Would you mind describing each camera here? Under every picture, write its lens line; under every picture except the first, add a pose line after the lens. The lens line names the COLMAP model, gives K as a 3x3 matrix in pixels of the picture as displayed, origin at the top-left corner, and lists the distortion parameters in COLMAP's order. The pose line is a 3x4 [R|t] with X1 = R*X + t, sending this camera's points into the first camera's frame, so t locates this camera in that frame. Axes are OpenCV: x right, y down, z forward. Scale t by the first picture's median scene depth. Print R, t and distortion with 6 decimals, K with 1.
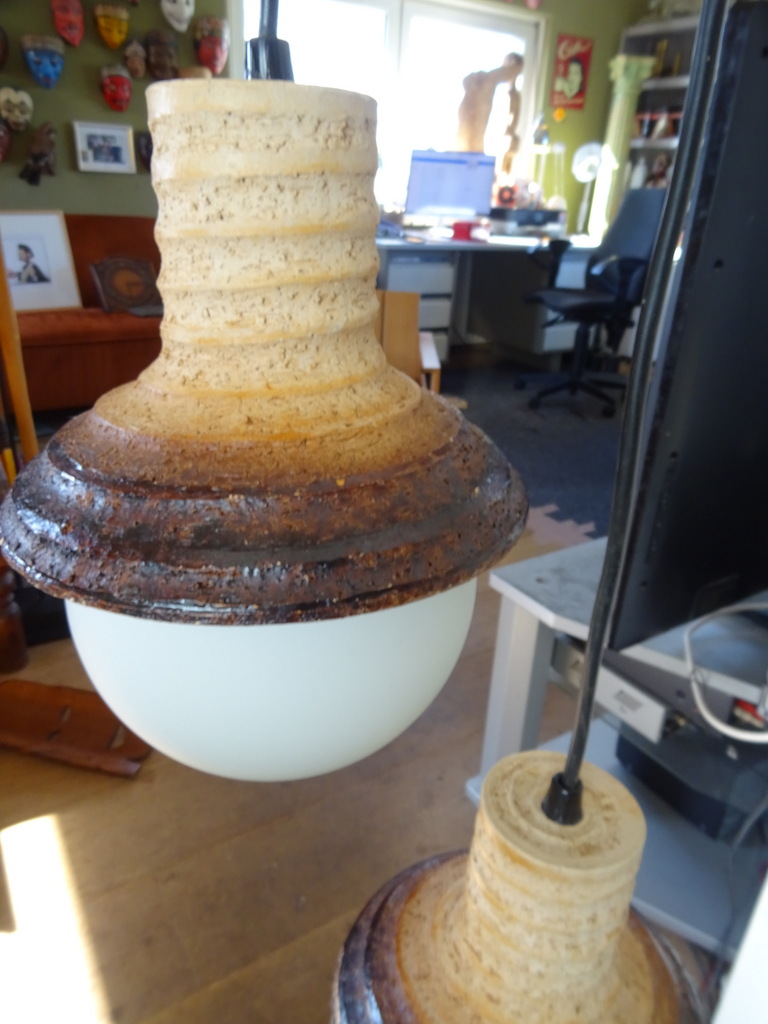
lens RADIAL K [[726.4, 0, 388.3], [0, 726.4, 513.6], [0, 0, 1]] dist [-0.004418, 0.005549]
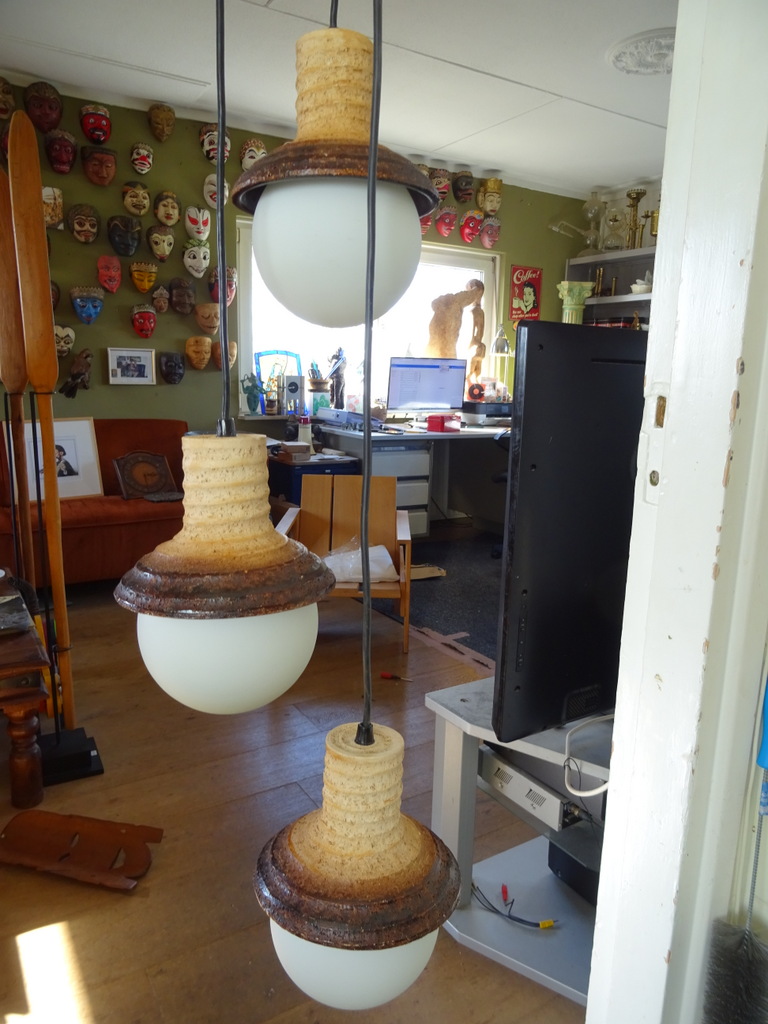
lens RADIAL K [[726.4, 0, 373.2], [0, 726.4, 511.5], [0, 0, 1]] dist [-0.004418, 0.005549]
pose [[0.999545, -0.022533, -0.020049, 0.029533], [0.017075, 0.970703, -0.239673, 0.024987], [0.024862, 0.239222, 0.970647, -0.106629]]
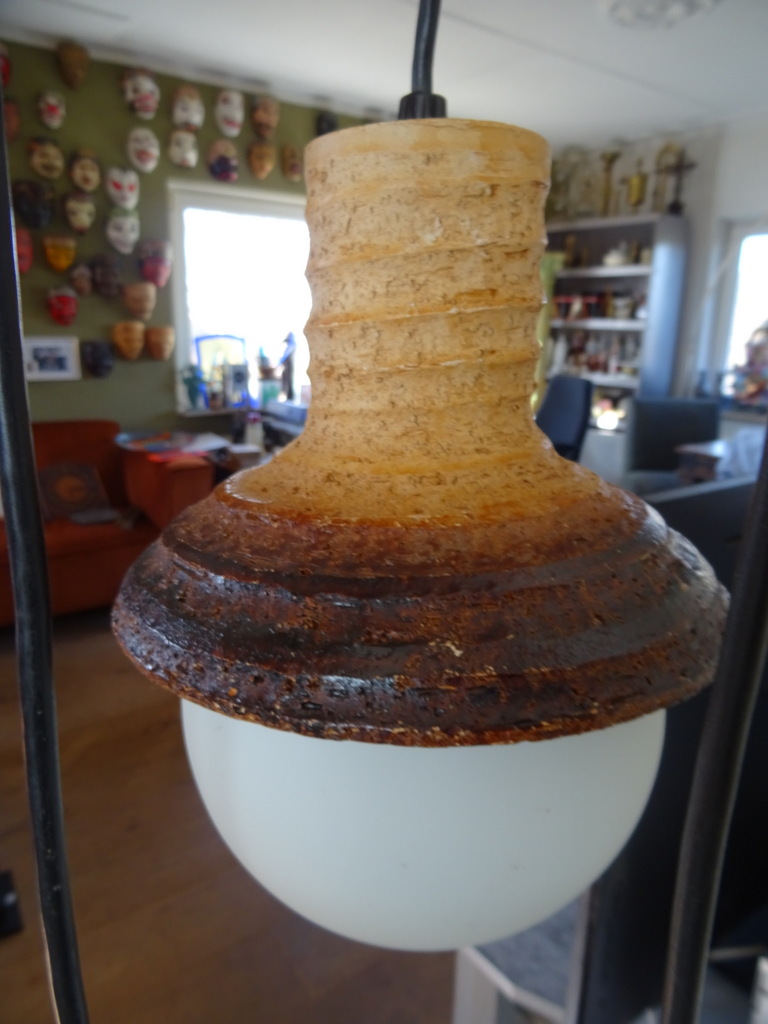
lens RADIAL K [[726.4, 0, 373.9], [0, 726.4, 511.5], [0, 0, 1]] dist [-0.004418, 0.005549]
pose [[0.997866, -0.040248, 0.051414, 0.009201], [0.048352, 0.984667, -0.167609, -0.102993], [-0.043880, 0.169737, 0.984512, -0.002997]]
